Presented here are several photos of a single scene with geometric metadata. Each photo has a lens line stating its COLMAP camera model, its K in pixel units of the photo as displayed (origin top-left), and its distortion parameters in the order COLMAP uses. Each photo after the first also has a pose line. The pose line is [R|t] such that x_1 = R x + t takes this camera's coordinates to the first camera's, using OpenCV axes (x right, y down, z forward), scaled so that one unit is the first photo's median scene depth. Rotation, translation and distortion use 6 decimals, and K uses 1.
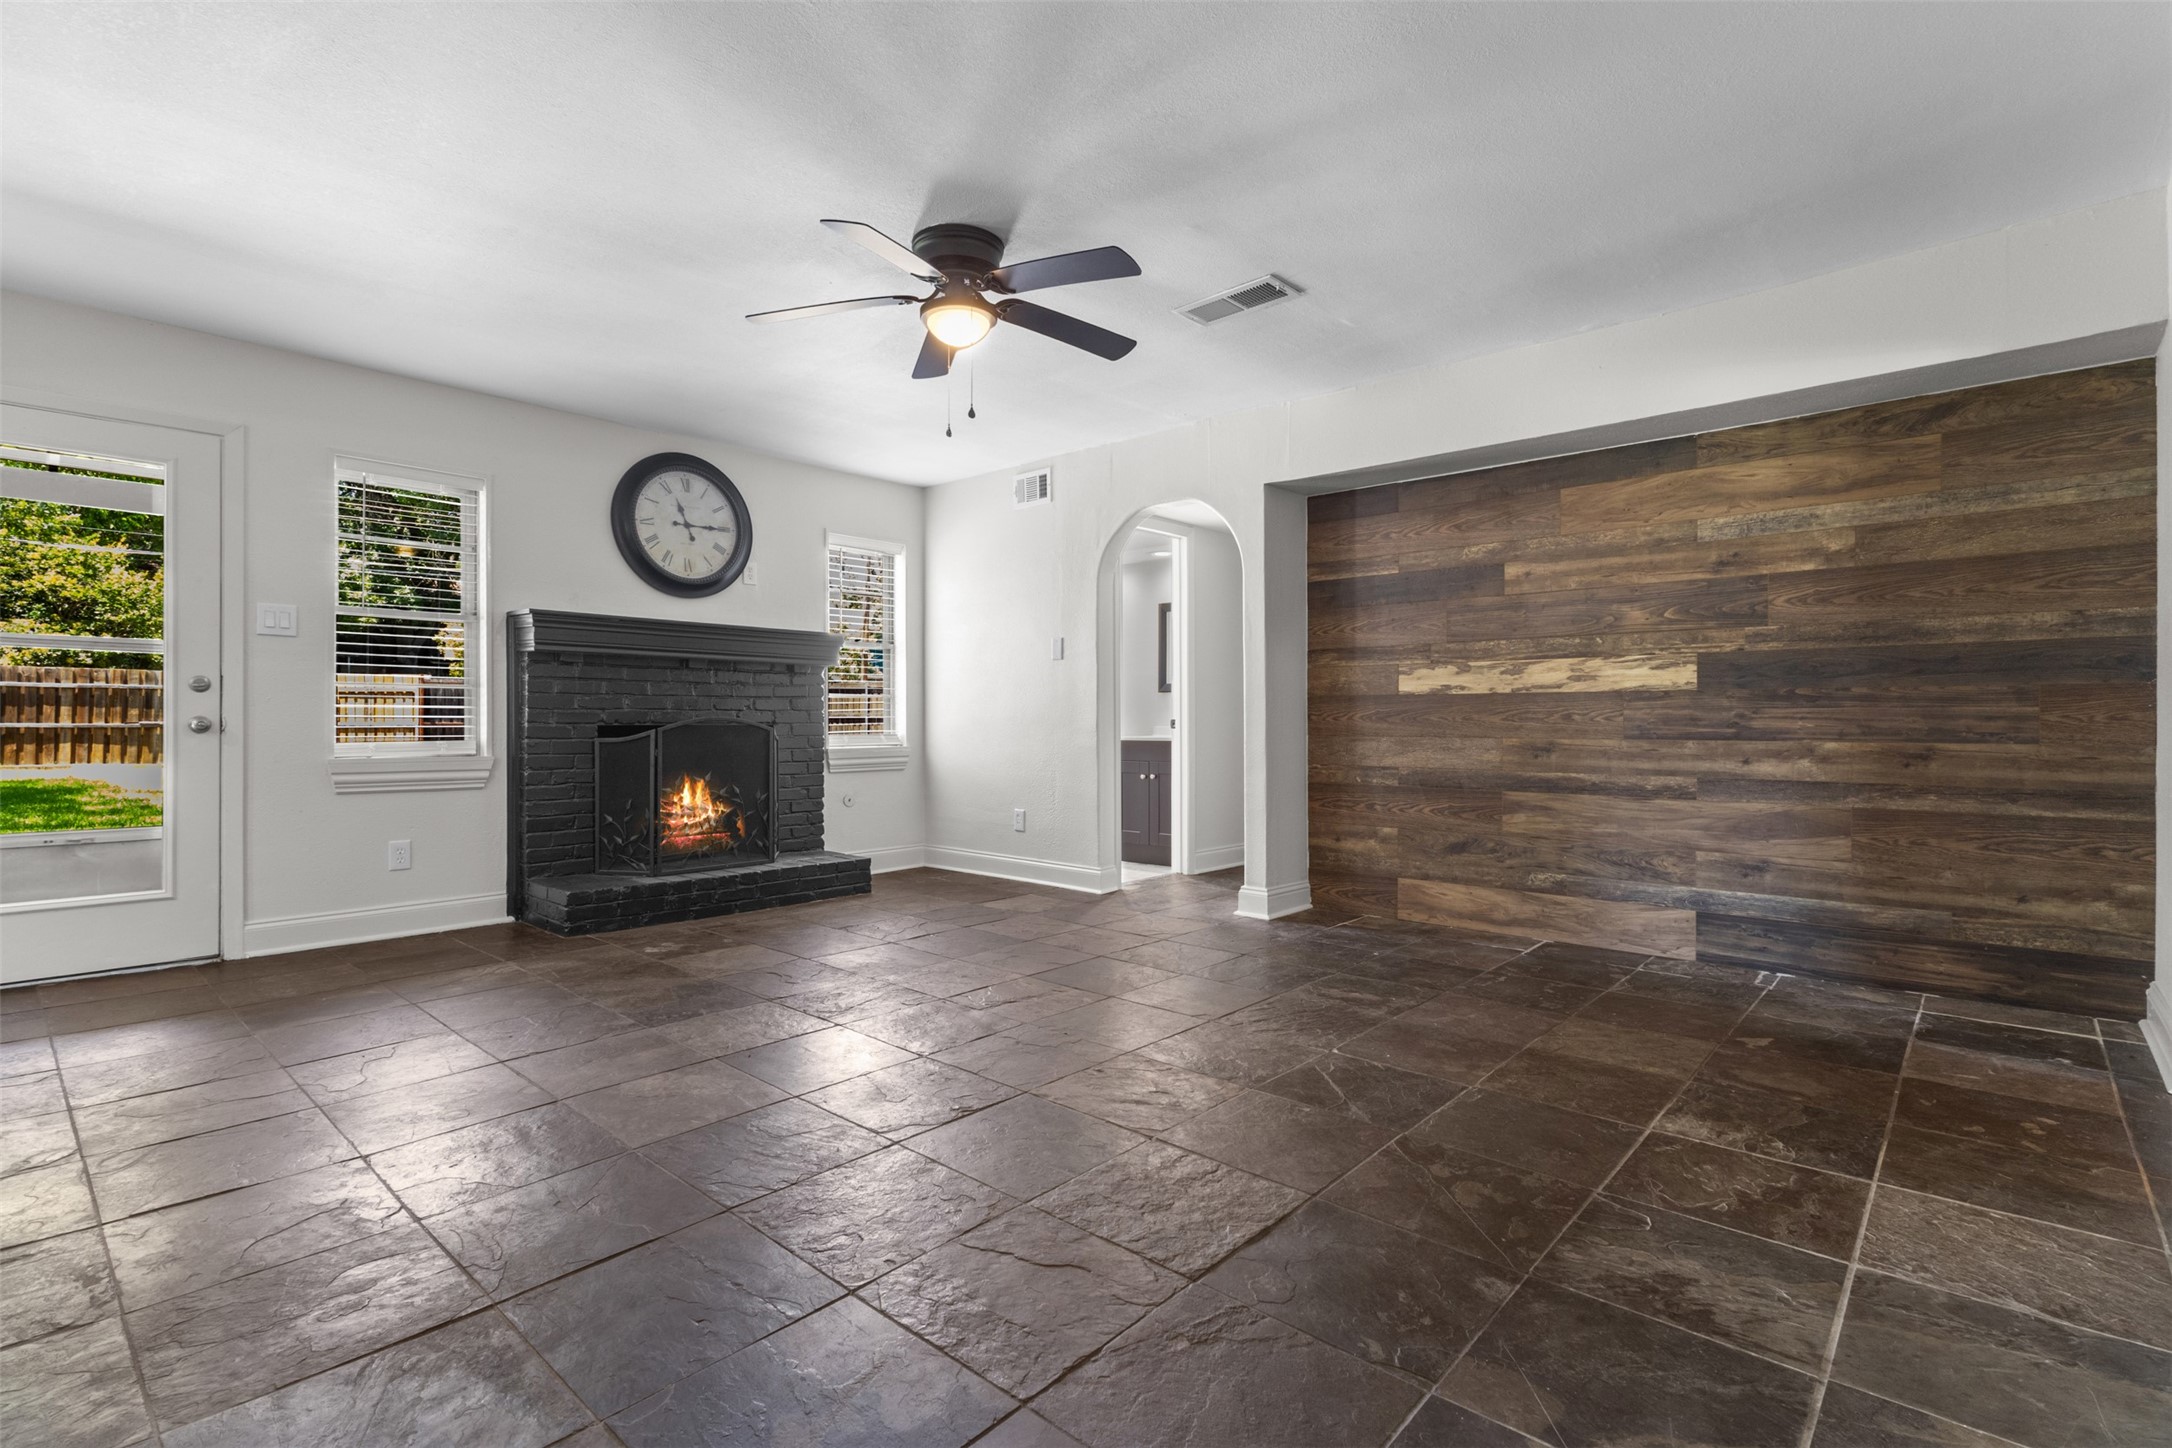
lens RADIAL K [[1002.2, 0, 1086.0], [0, 1002.2, 724.0], [0, 0, 1]] dist [0.000618, 0.000341]
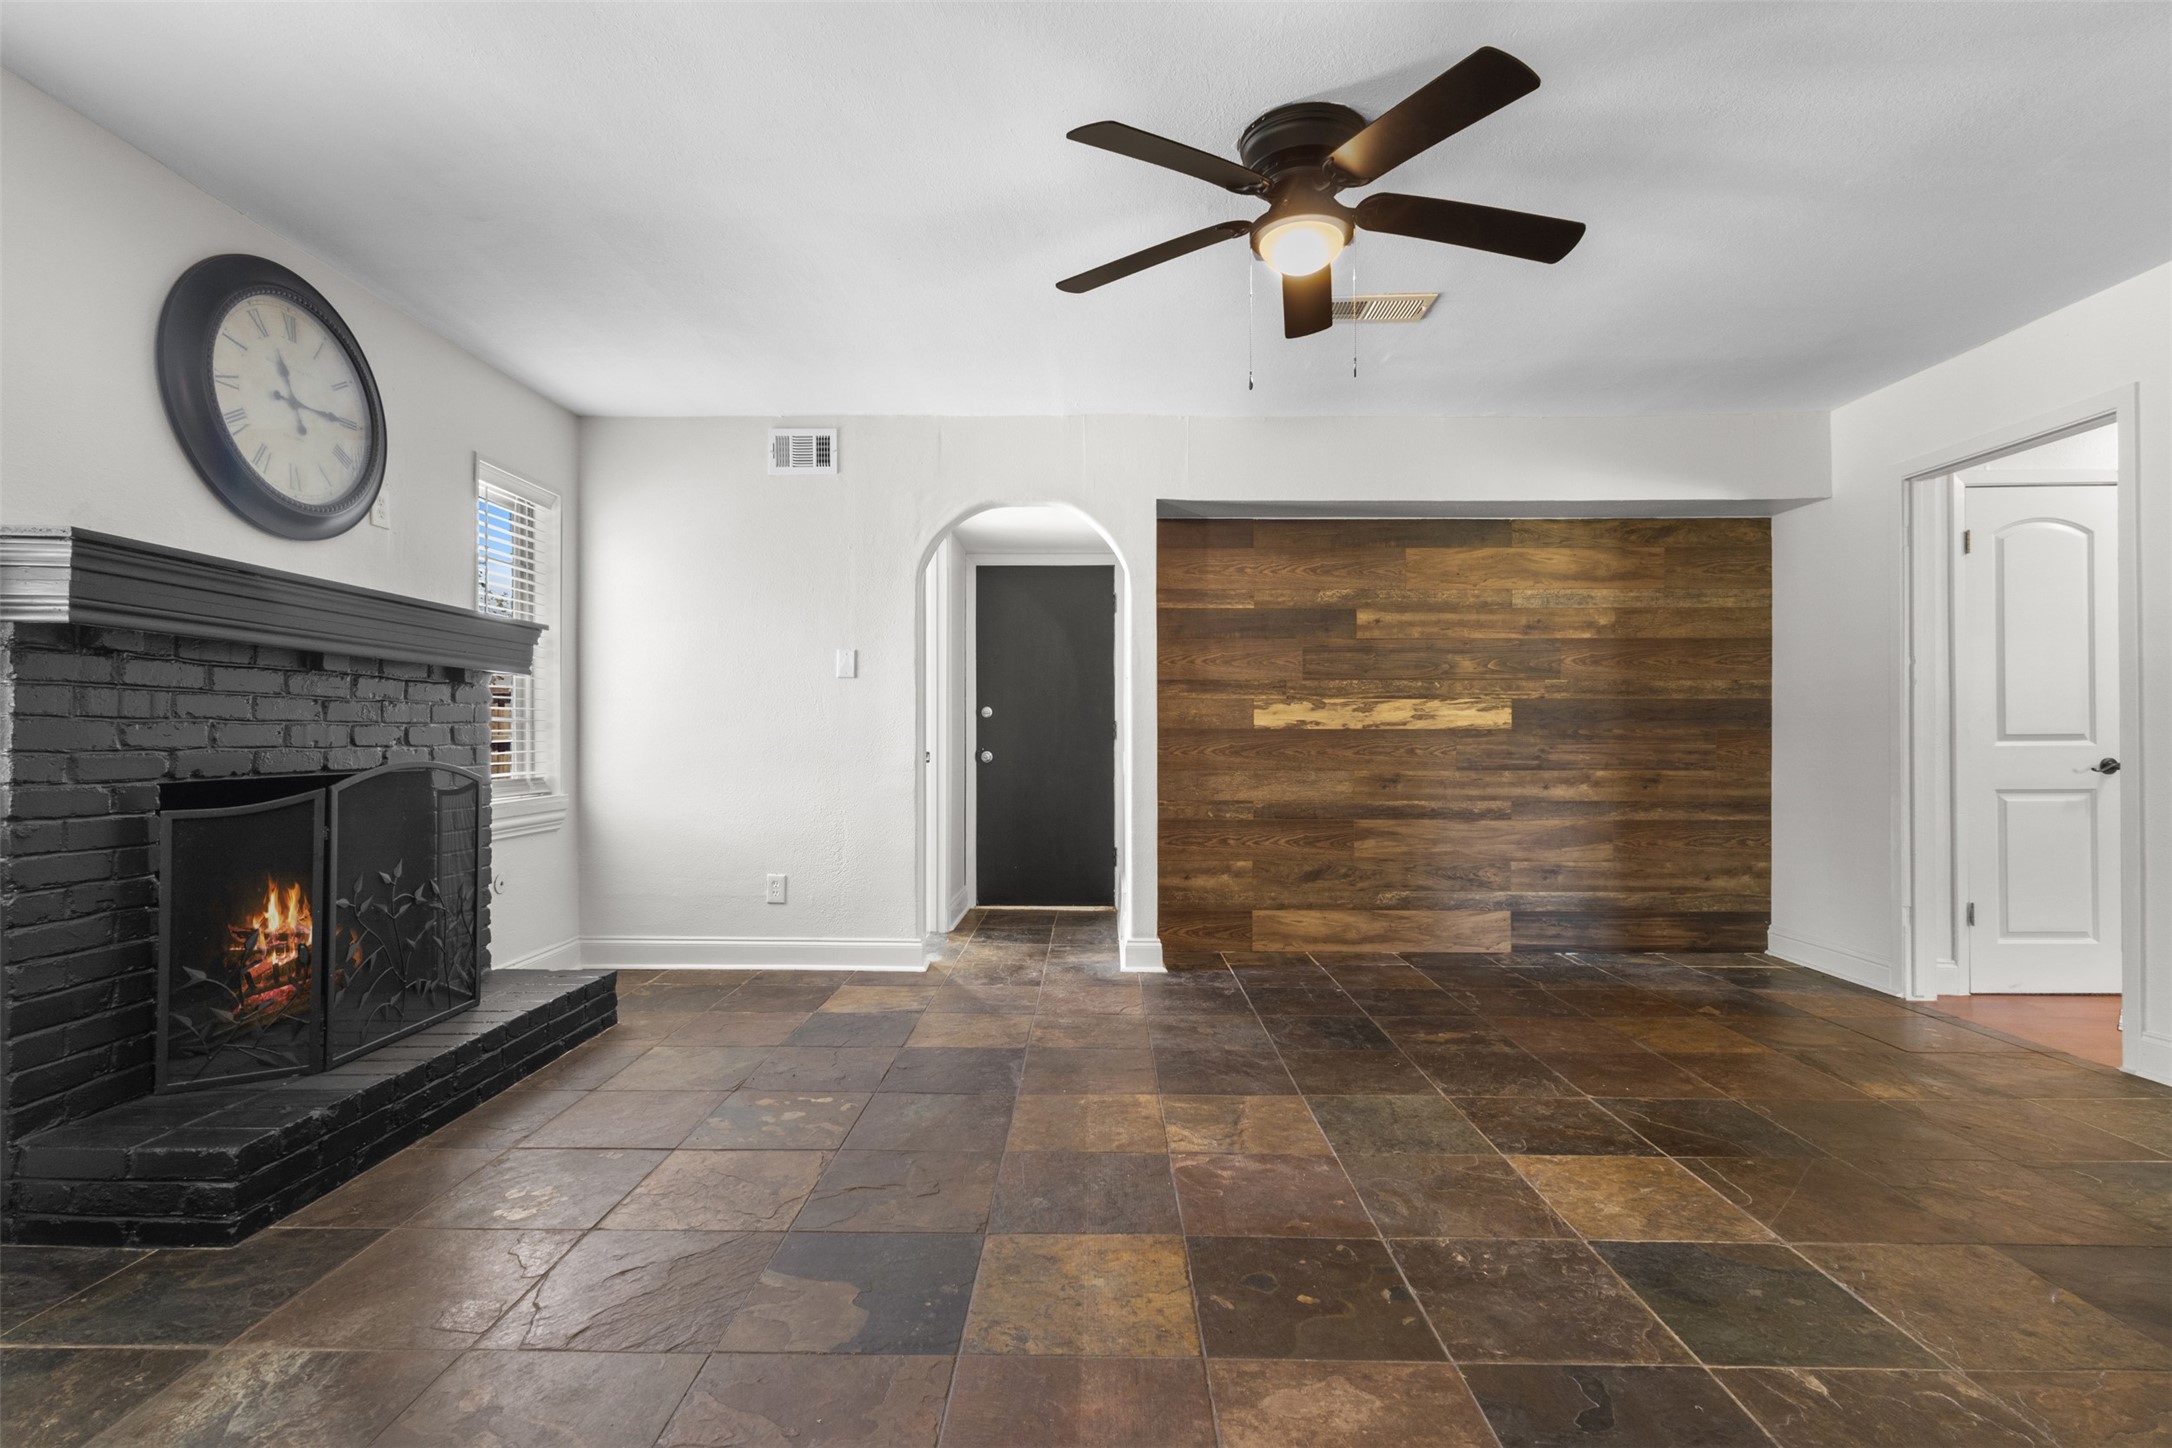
lens RADIAL K [[1002.2, 0, 1086.0], [0, 1002.2, 724.0], [0, 0, 1]] dist [0.000618, 0.000341]
pose [[0.751068, 0.008020, 0.660176, -0.578021], [0.002627, 0.999882, -0.015136, -0.022858], [-0.660220, 0.013103, 0.750958, 0.424599]]
